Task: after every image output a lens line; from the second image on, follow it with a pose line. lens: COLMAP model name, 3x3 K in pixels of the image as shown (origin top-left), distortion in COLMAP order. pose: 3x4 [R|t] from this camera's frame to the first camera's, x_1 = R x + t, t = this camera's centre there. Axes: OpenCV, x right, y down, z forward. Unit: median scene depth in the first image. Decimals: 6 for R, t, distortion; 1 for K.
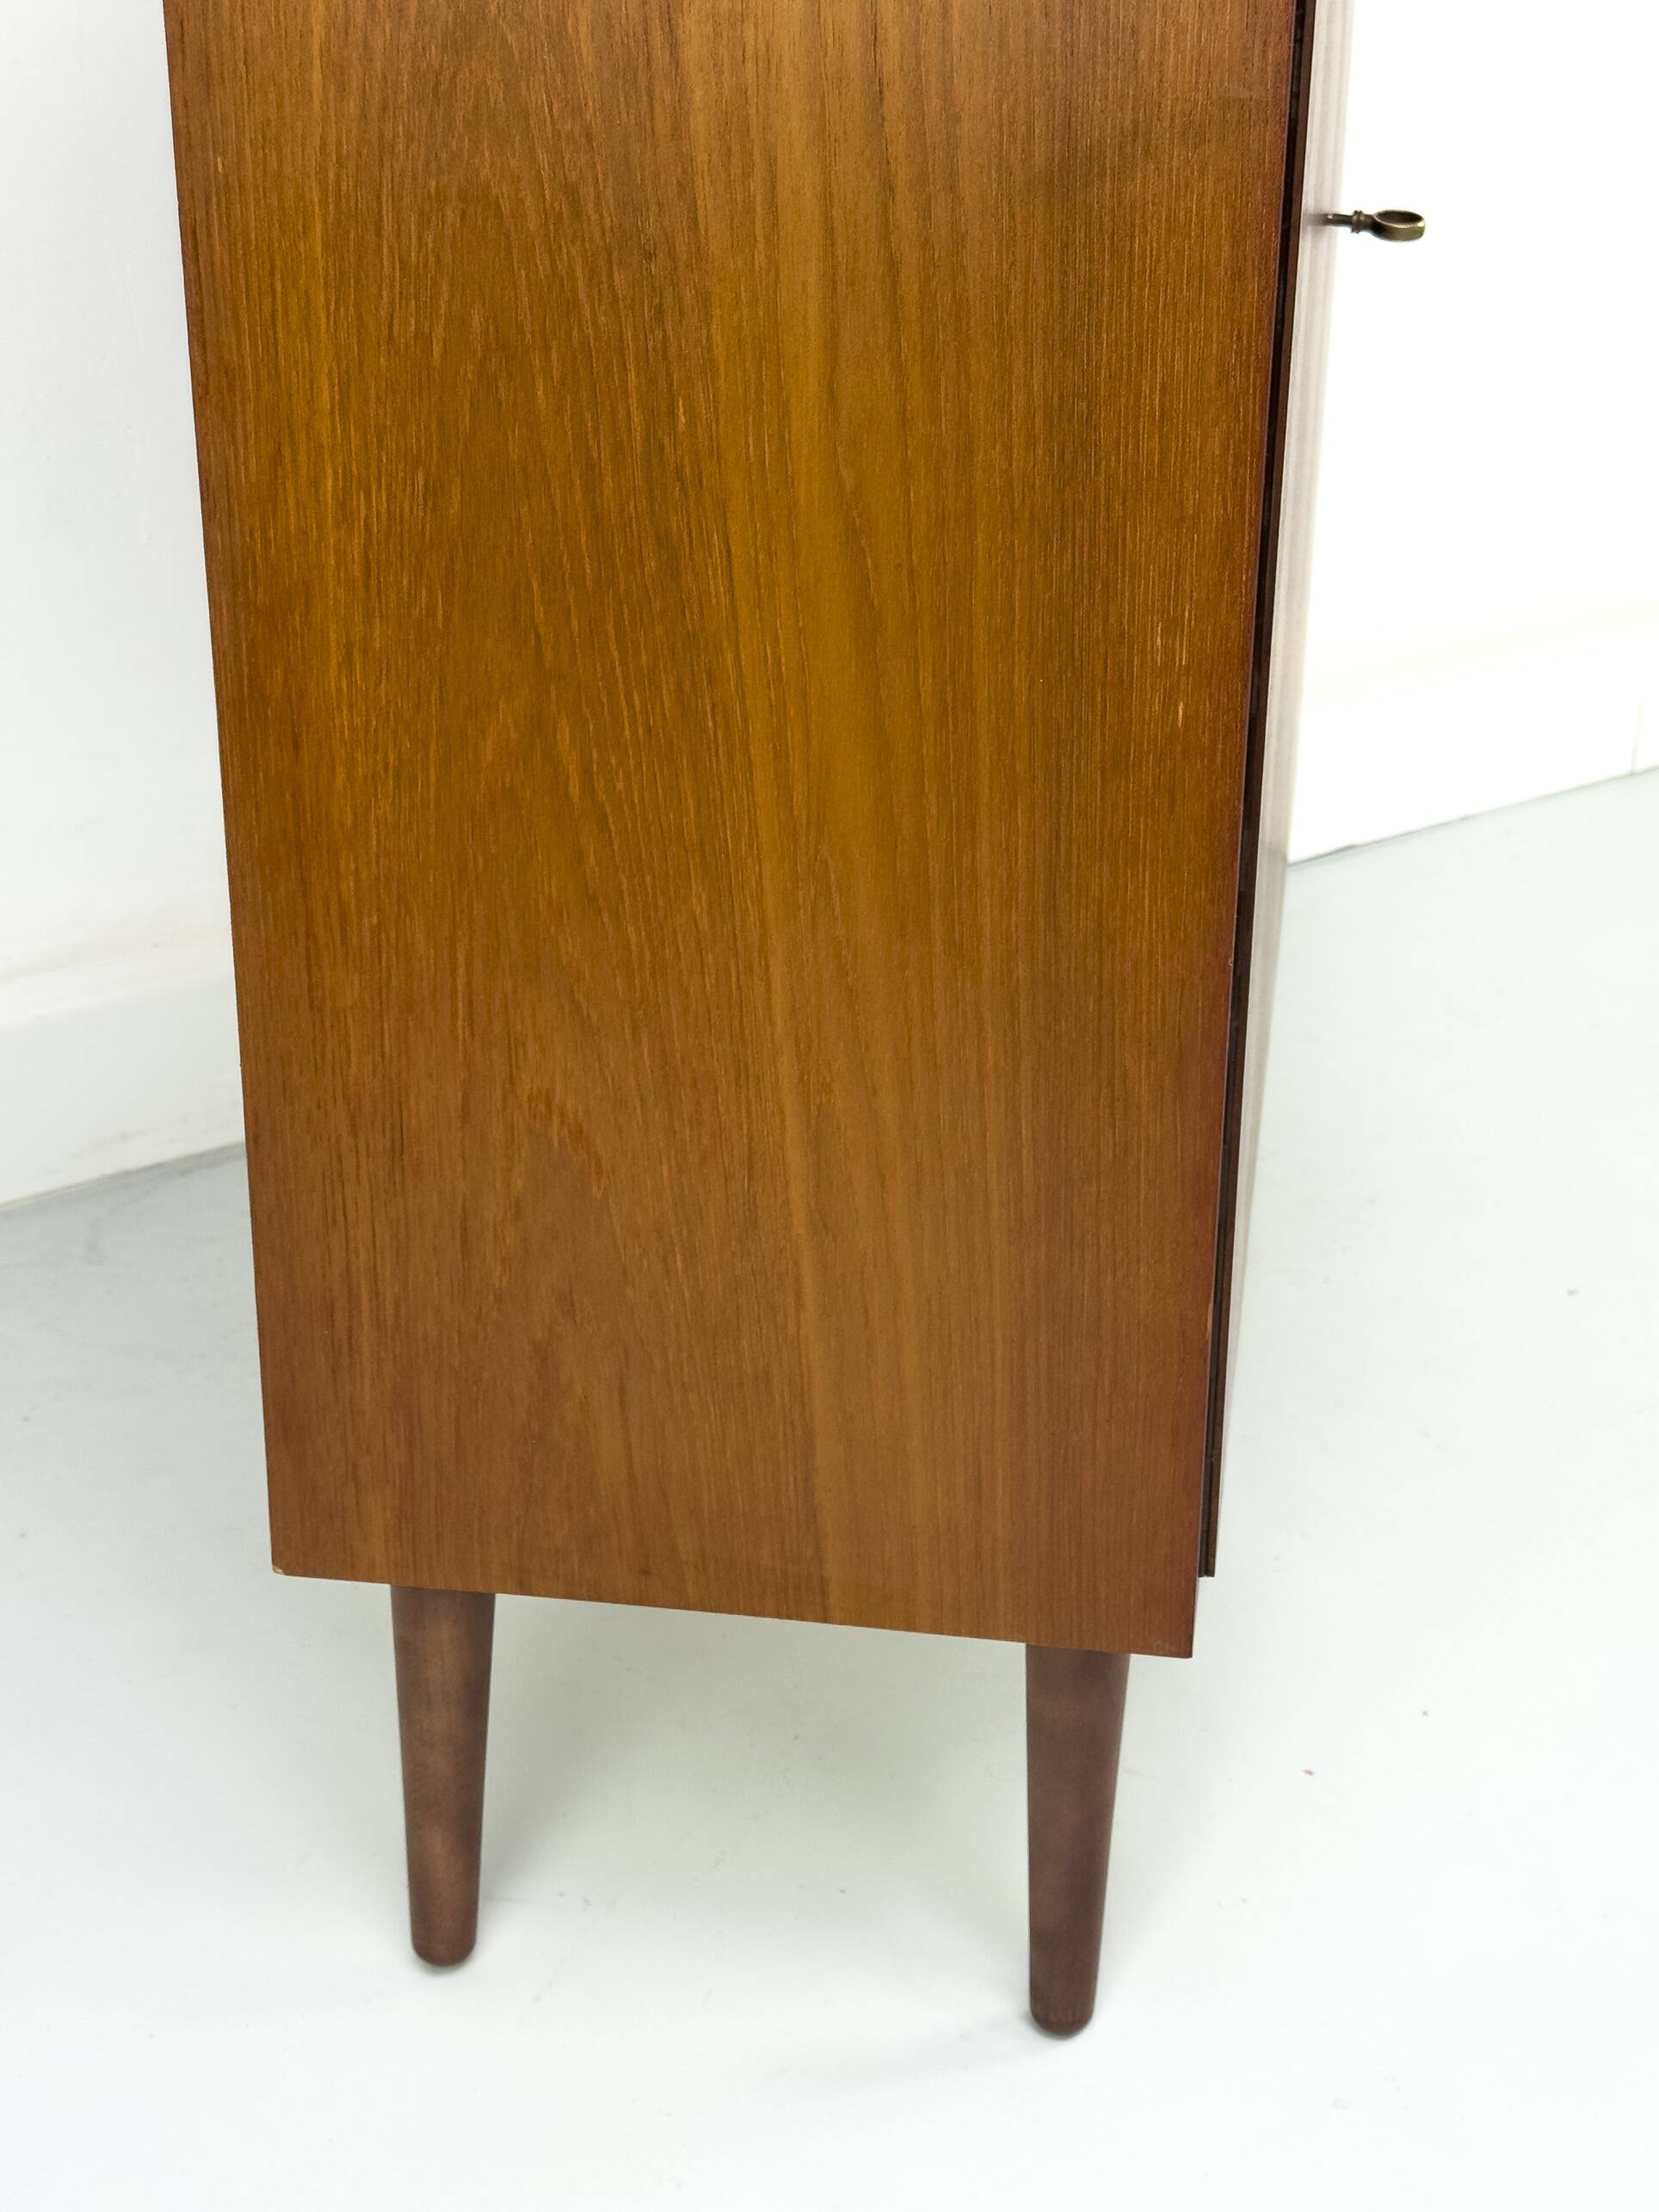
lens RADIAL K [[3056.3, 0, 829.5], [0, 3056.3, 1106.0], [0, 0, 1]] dist [0.173422, -0.087048]
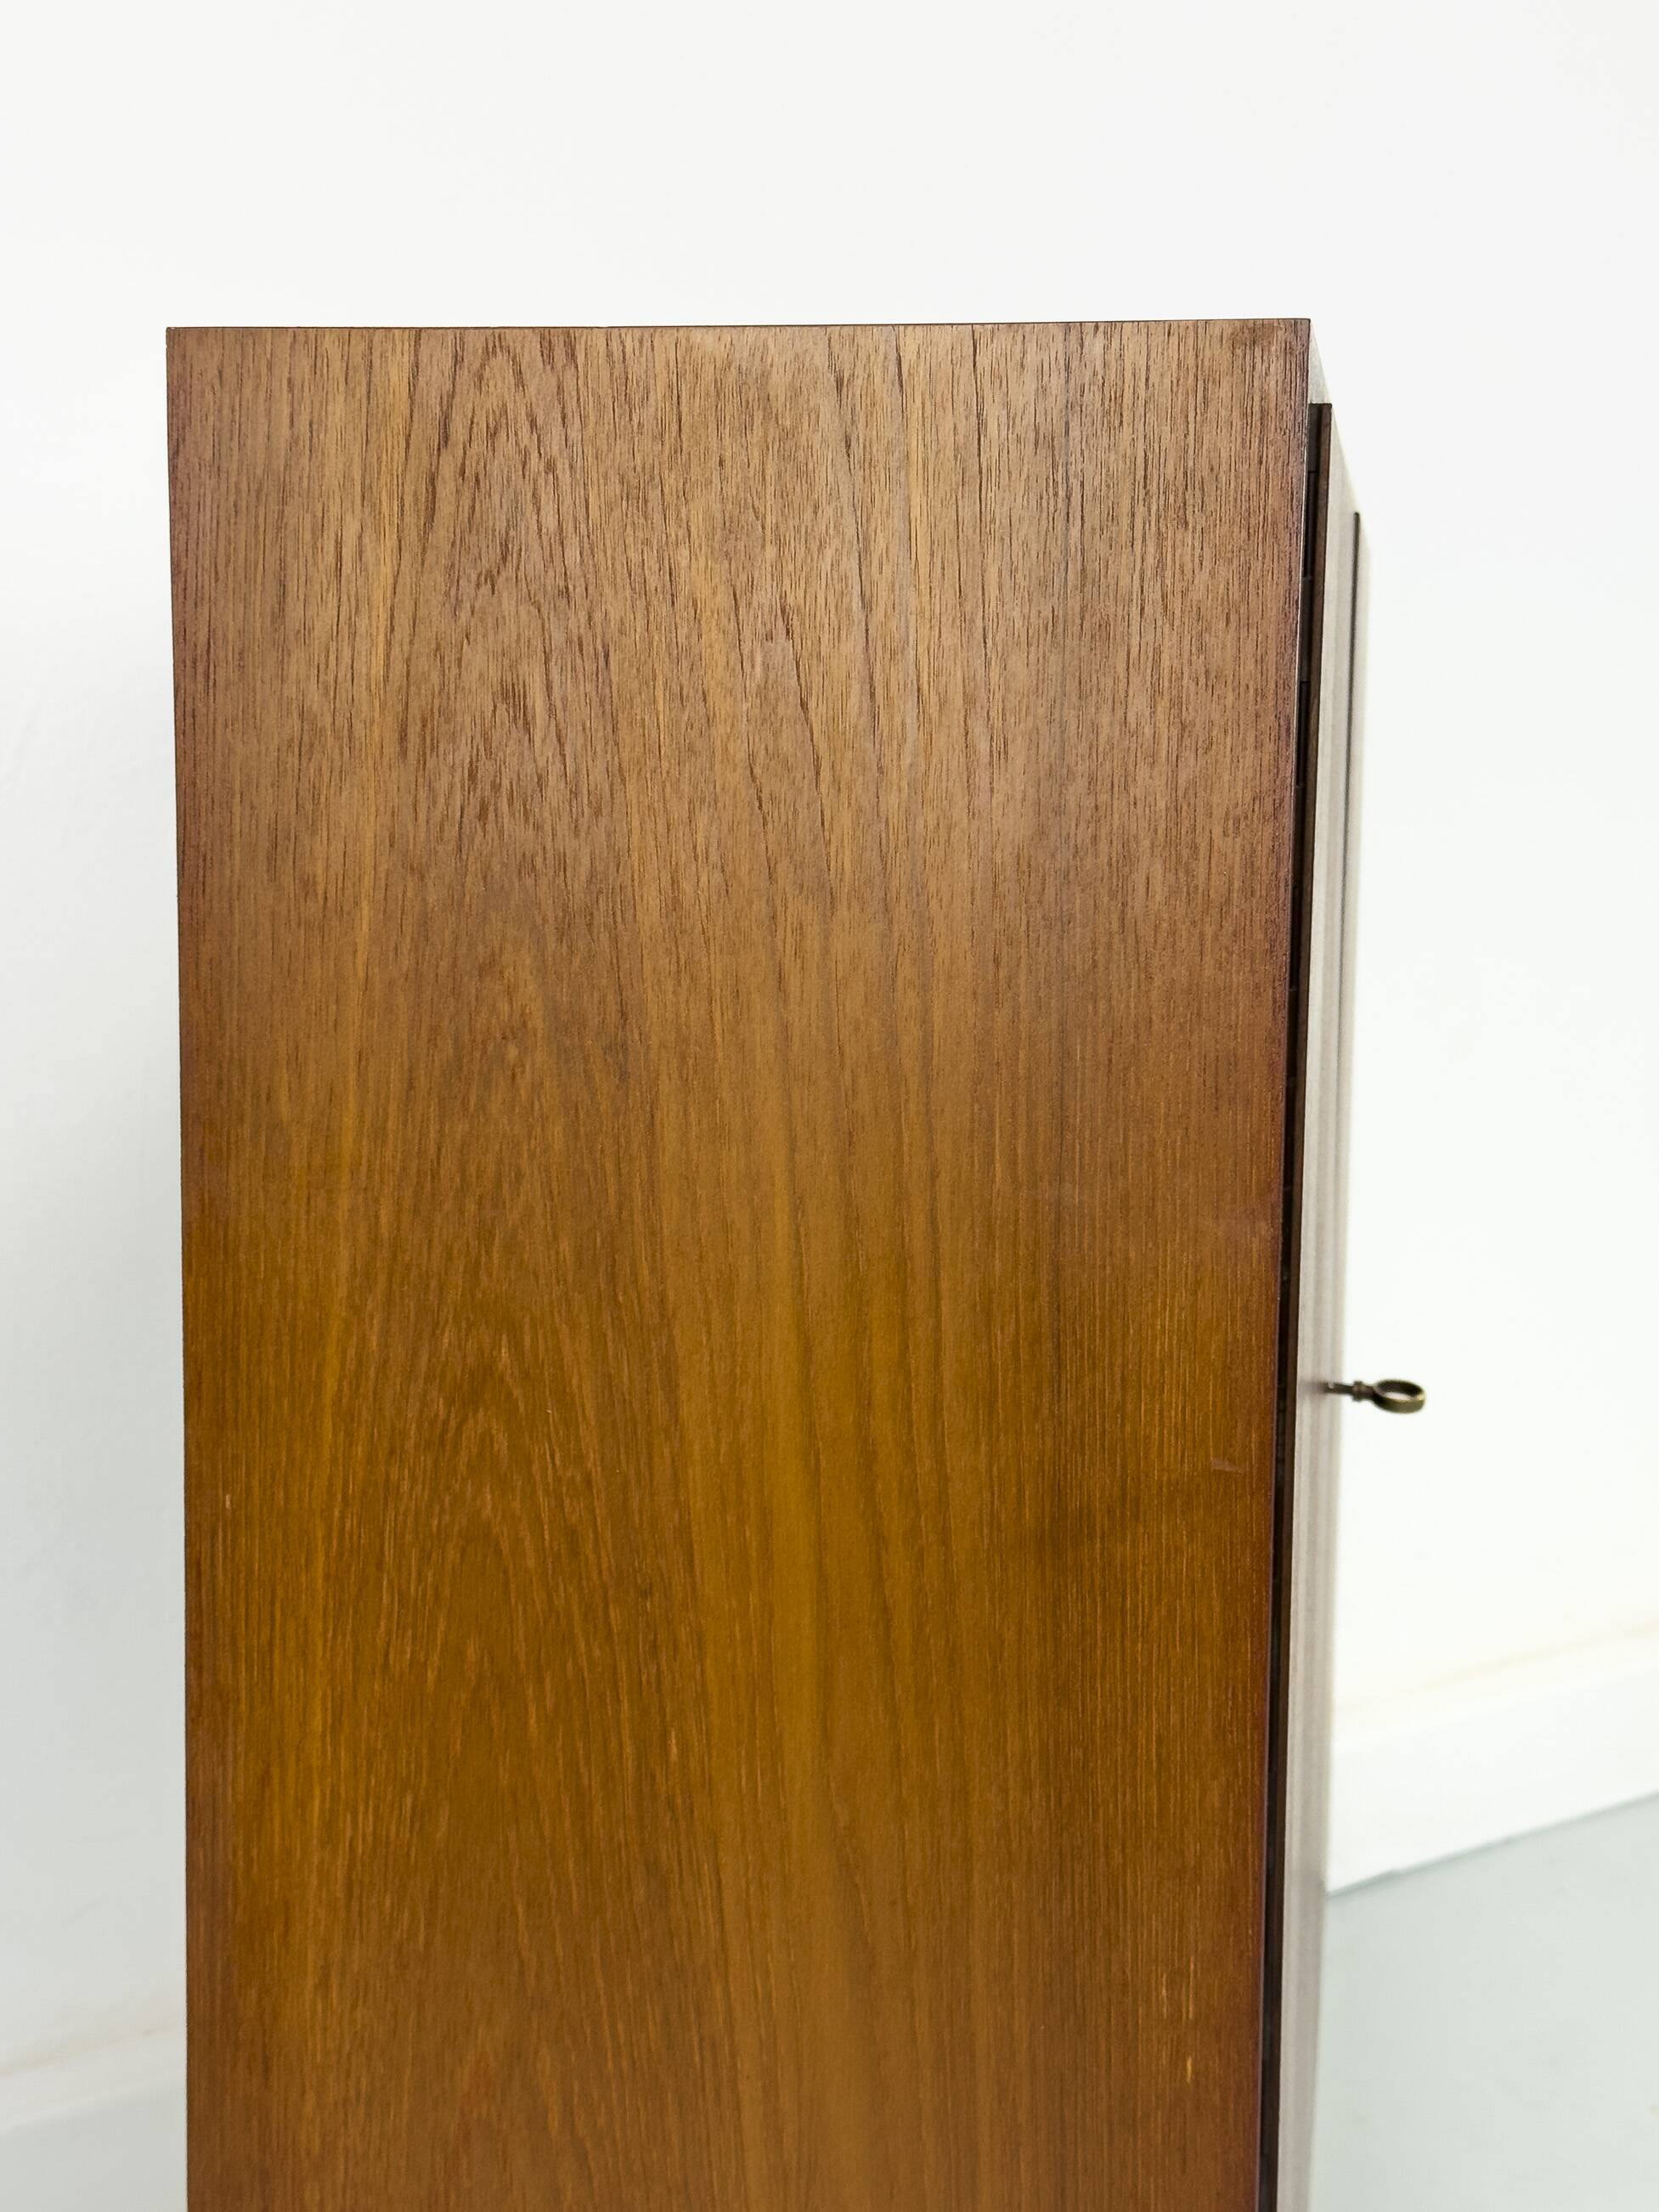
lens RADIAL K [[3056.1, 0, 829.5], [0, 3056.1, 1106.0], [0, 0, 1]] dist [0.173422, -0.087048]
pose [[0.999843, 0.004847, -0.017073, 0.017755], [-0.008507, 0.975158, -0.221346, -0.205169], [0.015576, 0.221456, 0.975046, -0.008893]]
